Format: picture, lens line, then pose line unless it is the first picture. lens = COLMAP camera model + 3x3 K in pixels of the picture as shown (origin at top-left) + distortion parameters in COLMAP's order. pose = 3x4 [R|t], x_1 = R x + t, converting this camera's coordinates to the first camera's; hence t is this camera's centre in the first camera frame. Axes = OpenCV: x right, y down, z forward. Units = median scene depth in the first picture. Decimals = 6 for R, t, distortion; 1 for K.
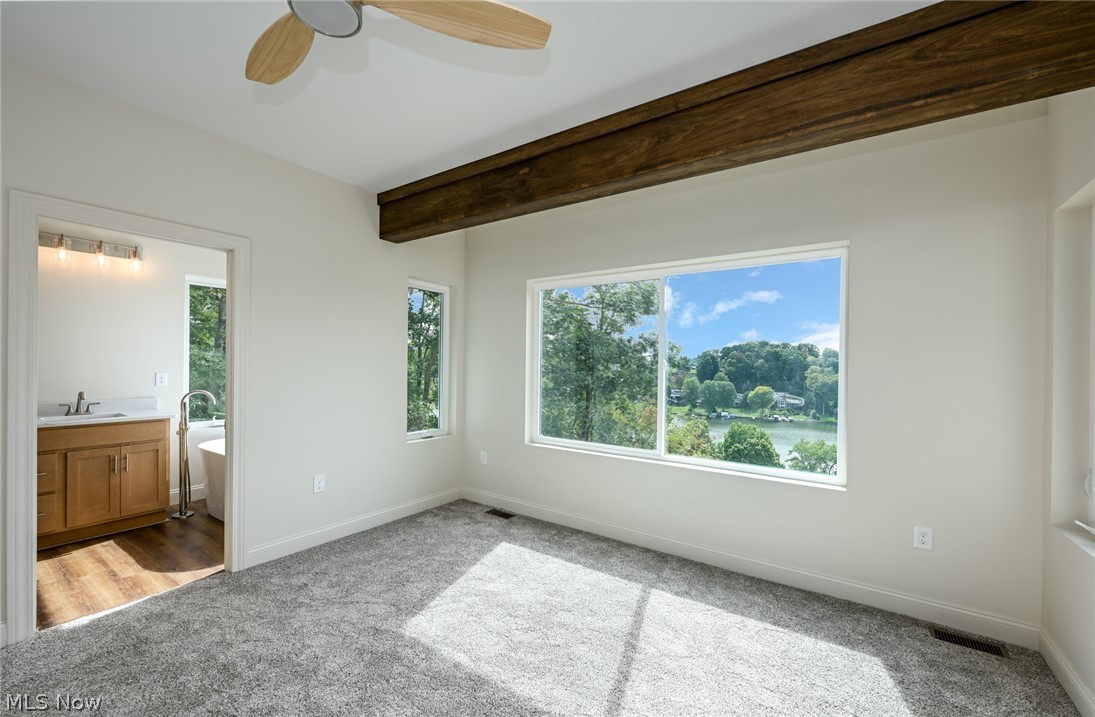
lens RADIAL K [[436.4, 0, 548.8], [0, 436.4, 352.7], [0, 0, 1]] dist [-0.000278, 0.000044]
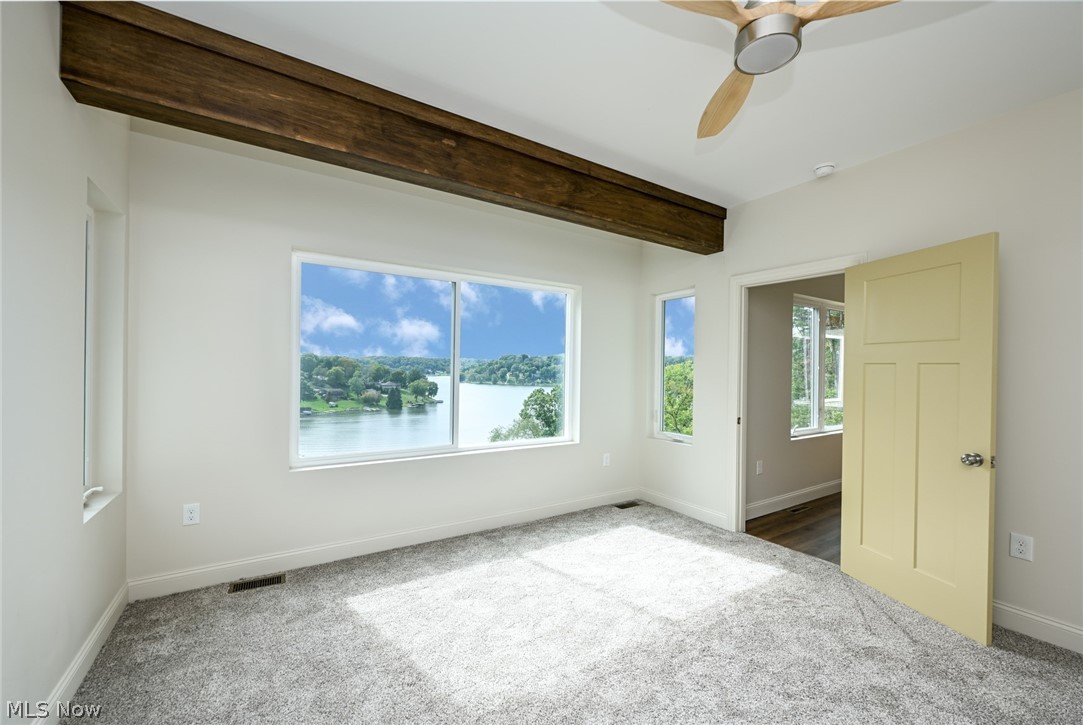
lens RADIAL K [[435.4, 0, 543.2], [0, 435.4, 356.2], [0, 0, 1]] dist [0.002506, -0.000259]
pose [[0.386451, 0.016131, 0.922169, -0.864869], [-0.034819, 0.999389, -0.002891, 0.008333], [-0.921652, -0.030992, 0.386777, 0.525625]]
